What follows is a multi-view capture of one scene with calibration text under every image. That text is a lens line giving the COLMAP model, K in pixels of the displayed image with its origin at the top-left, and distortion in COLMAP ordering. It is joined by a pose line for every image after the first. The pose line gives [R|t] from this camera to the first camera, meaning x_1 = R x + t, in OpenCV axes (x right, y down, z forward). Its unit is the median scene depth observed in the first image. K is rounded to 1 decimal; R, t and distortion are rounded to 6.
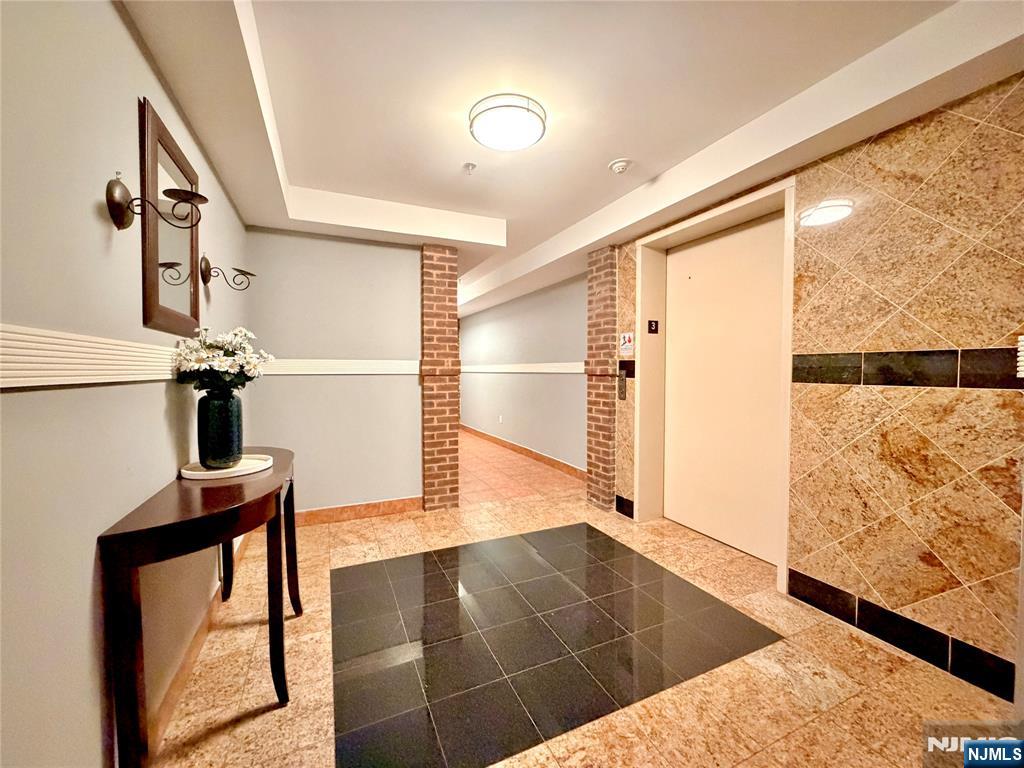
lens RADIAL K [[406.0, 0, 512.4], [0, 406.0, 379.4], [0, 0, 1]] dist [0.001807, 0.000100]
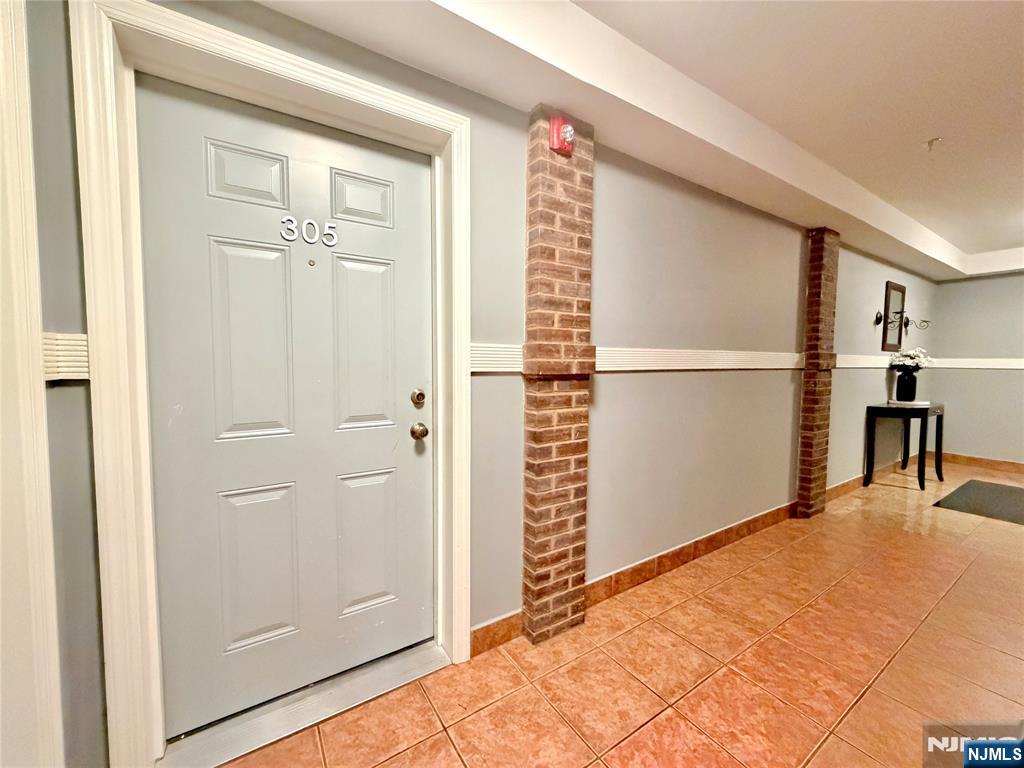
lens RADIAL K [[406.0, 0, 513.1], [0, 406.0, 384.1], [0, 0, 1]] dist [0.001807, 0.000100]
pose [[0.148032, 0.054706, -0.987468, 1.523011], [-0.038478, 0.998032, 0.049523, 0.071074], [0.988234, 0.030665, 0.149846, -1.933877]]
